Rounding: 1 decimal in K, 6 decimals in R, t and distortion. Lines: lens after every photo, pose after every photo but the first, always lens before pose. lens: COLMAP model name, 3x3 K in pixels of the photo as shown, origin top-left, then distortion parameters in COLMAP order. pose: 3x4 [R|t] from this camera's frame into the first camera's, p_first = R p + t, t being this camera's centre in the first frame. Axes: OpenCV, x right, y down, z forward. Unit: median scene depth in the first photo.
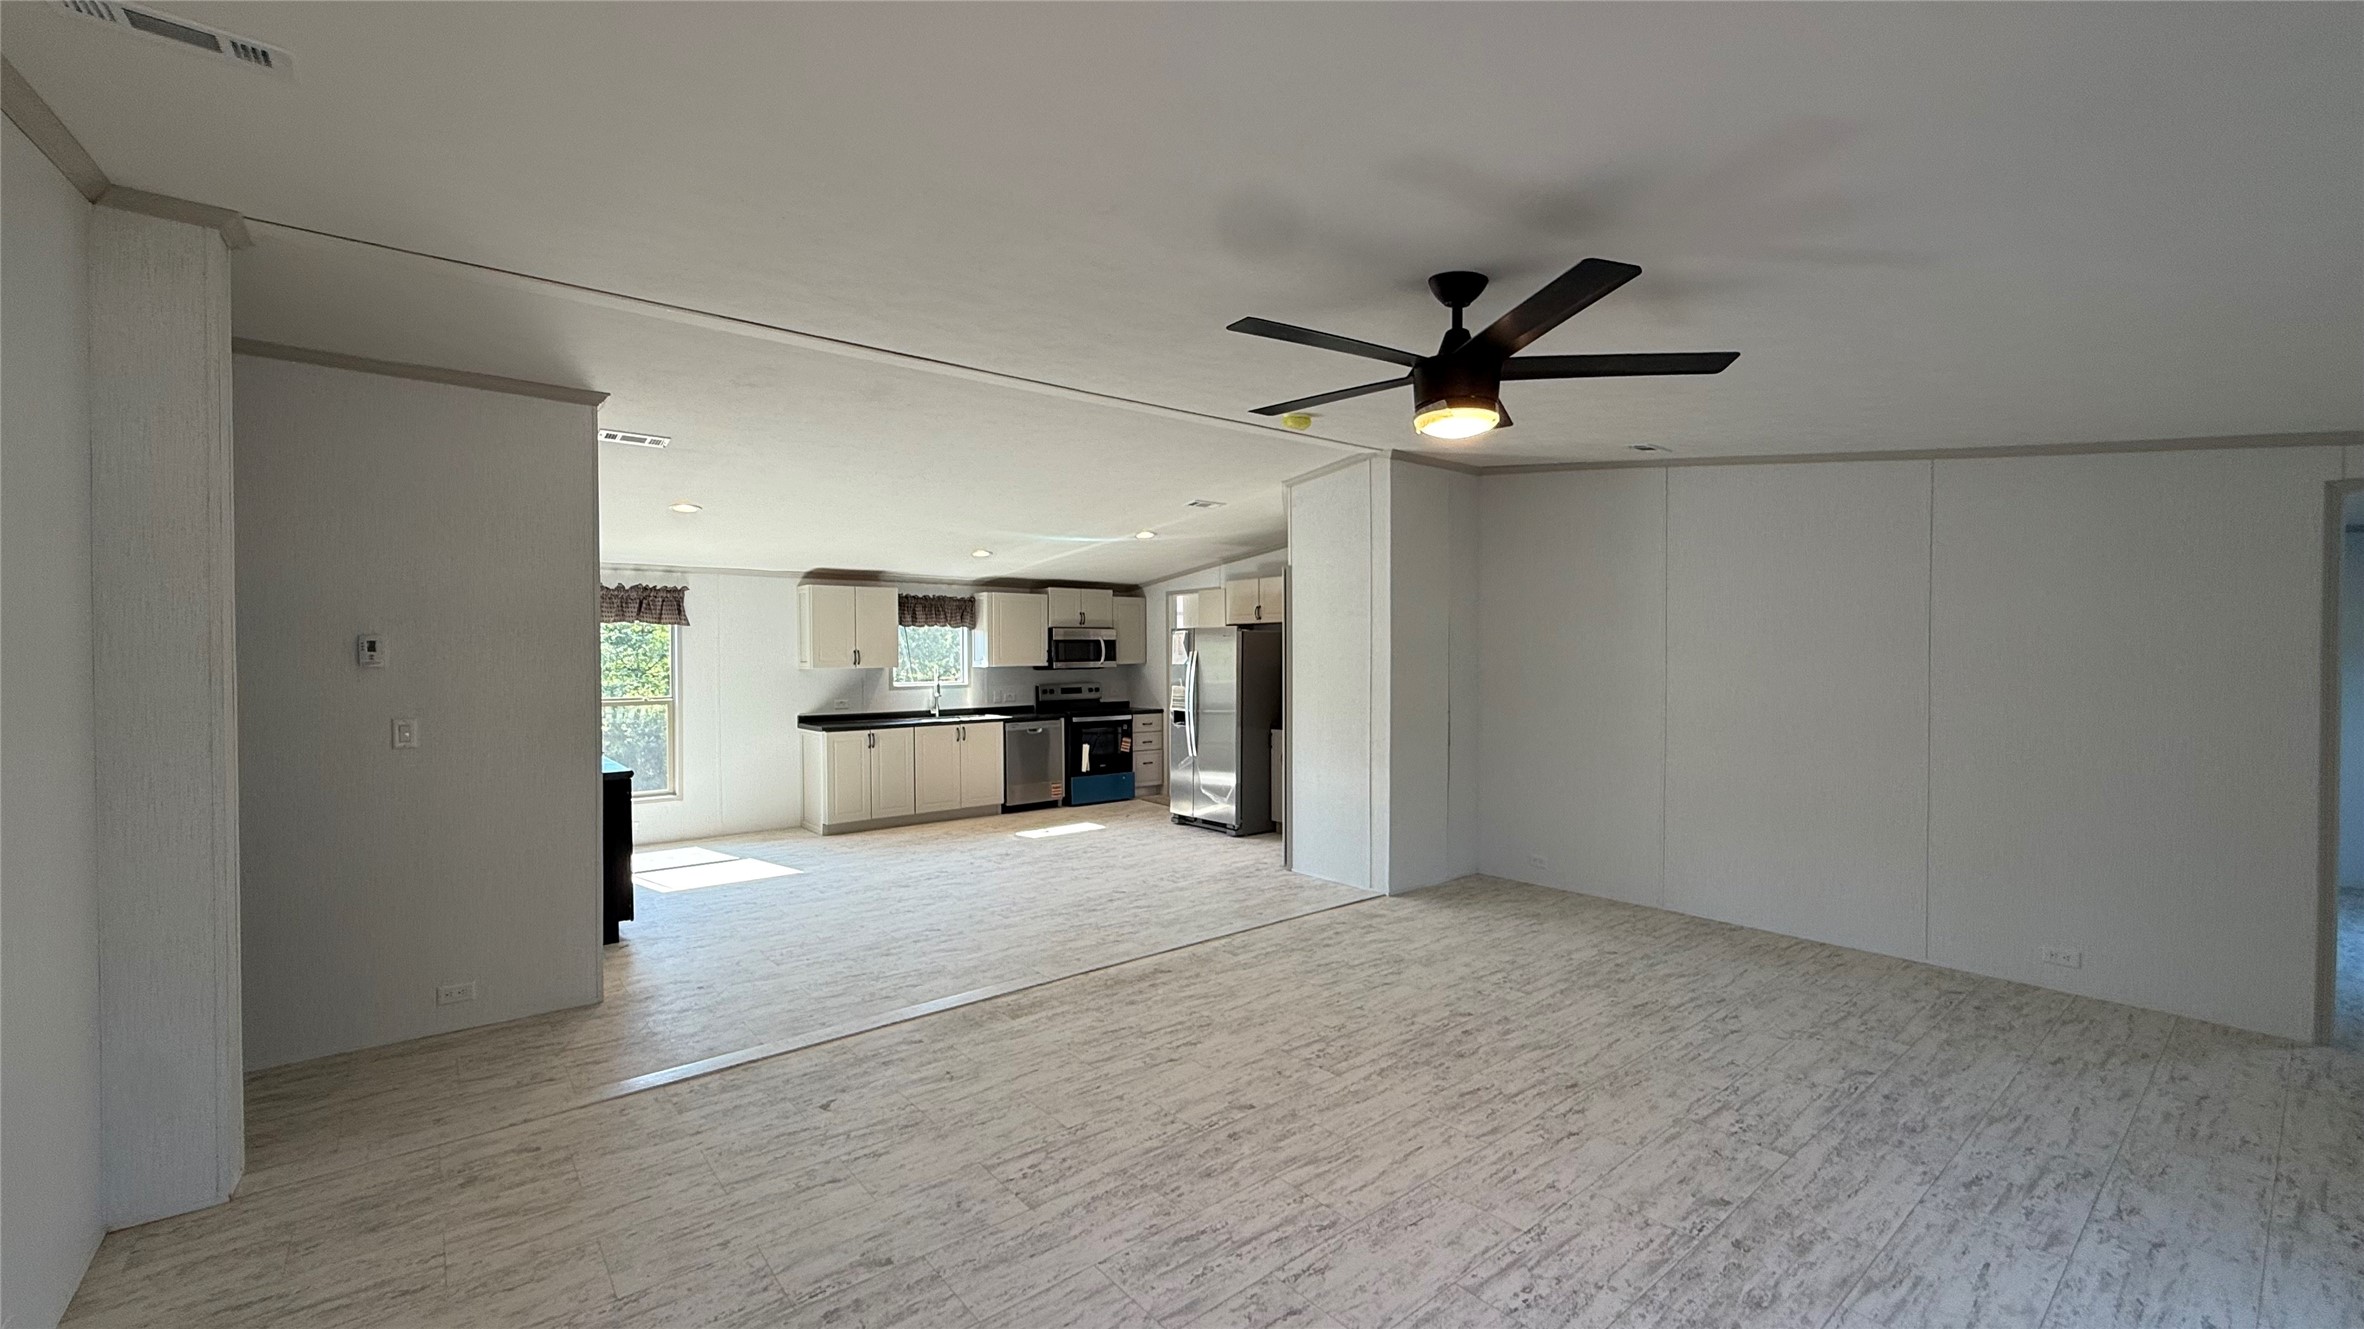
lens RADIAL K [[941.5, 0, 1179.9], [0, 941.5, 669.0], [0, 0, 1]] dist [0.000847, -0.000132]
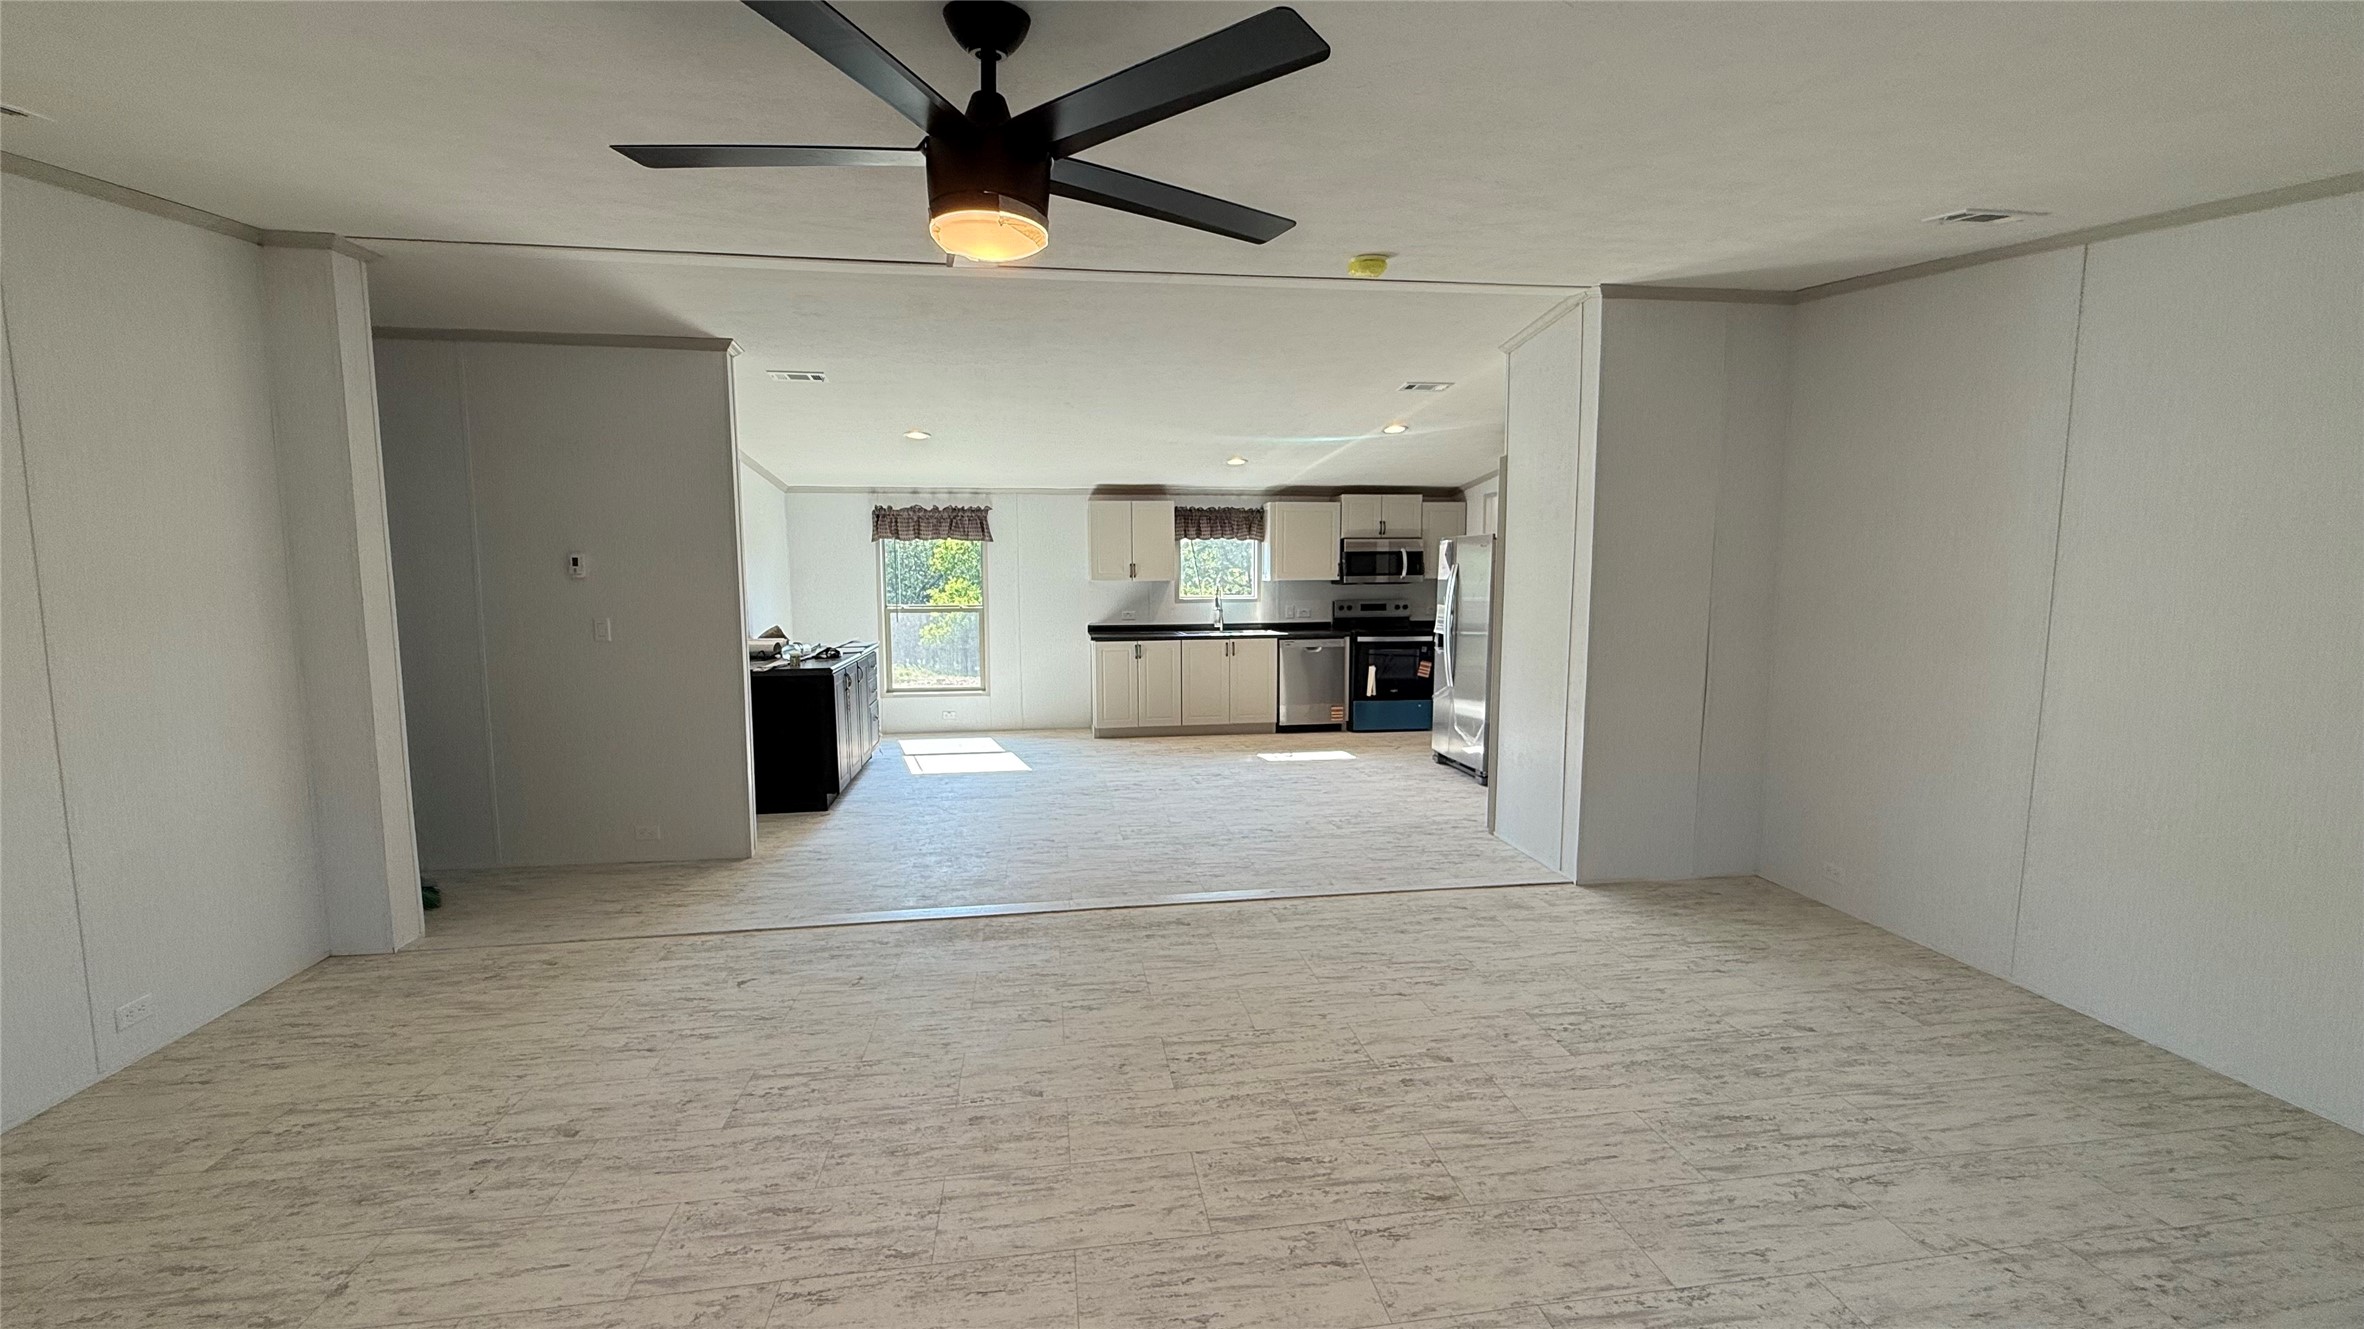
lens RADIAL K [[941.5, 0, 1179.9], [0, 941.5, 669.0], [0, 0, 1]] dist [0.000847, -0.000132]
pose [[0.858886, 0.056389, -0.509053, 0.237567], [-0.008741, 0.995390, 0.095514, -0.003909], [0.512092, -0.077586, 0.855419, 0.138088]]
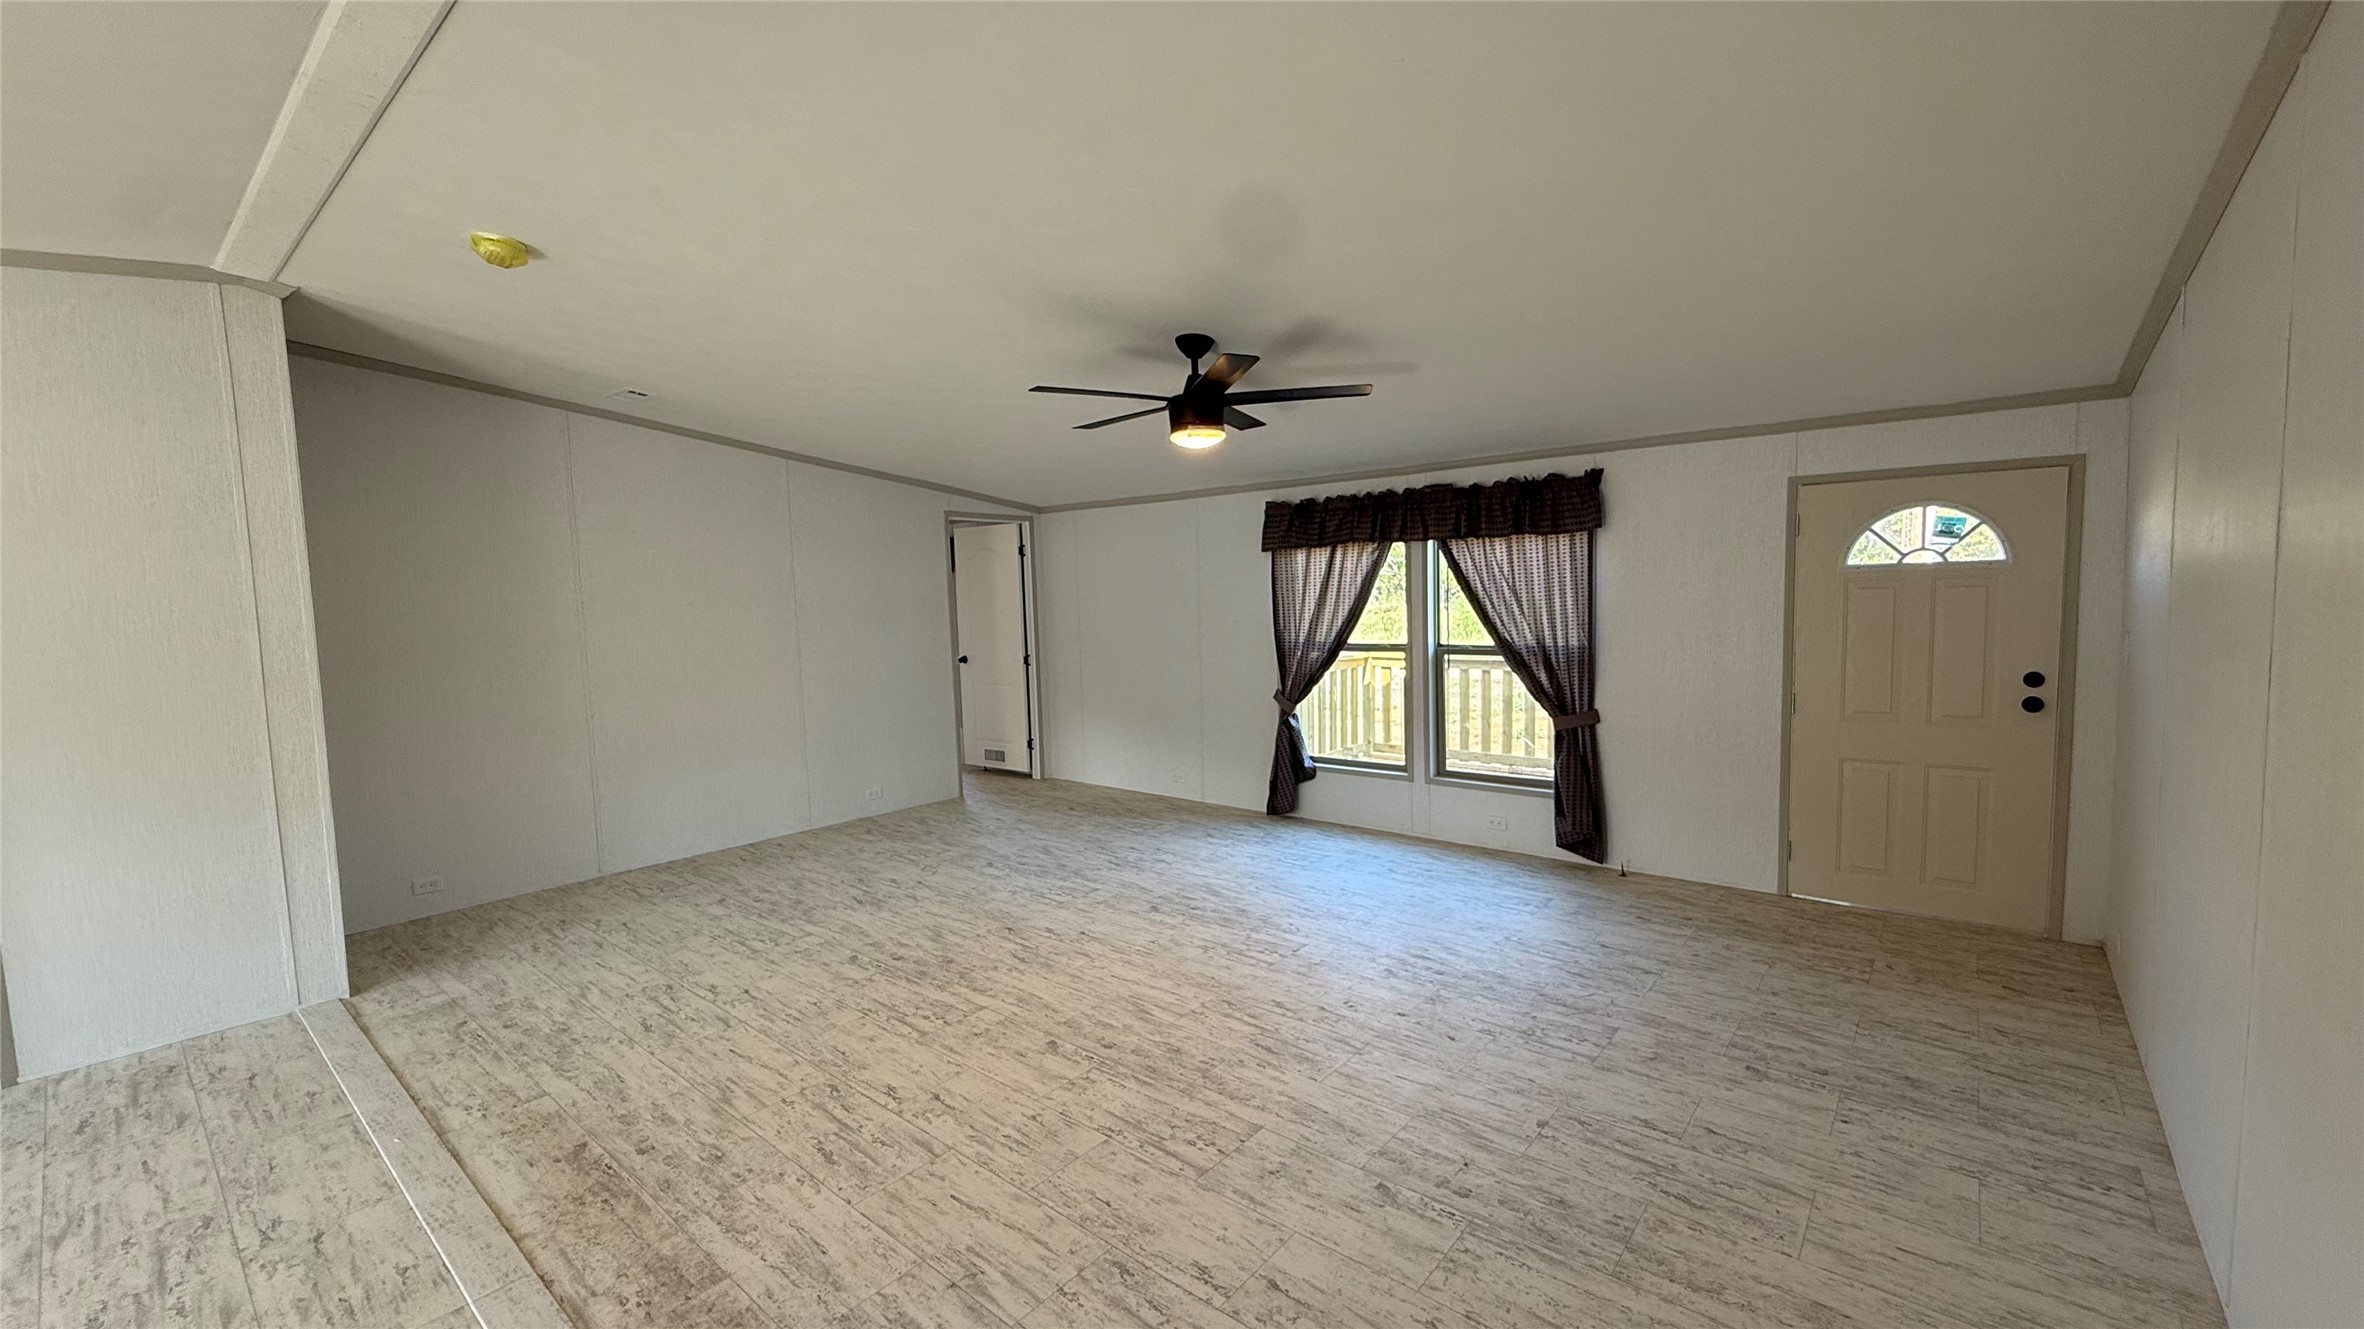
lens RADIAL K [[941.5, 0, 1179.9], [0, 941.5, 669.0], [0, 0, 1]] dist [0.000847, -0.000132]
pose [[-0.185234, -0.076000, 0.979751, -0.360145], [0.044562, 0.995330, 0.085634, -0.008137], [-0.981684, 0.059522, -0.180982, 0.400166]]
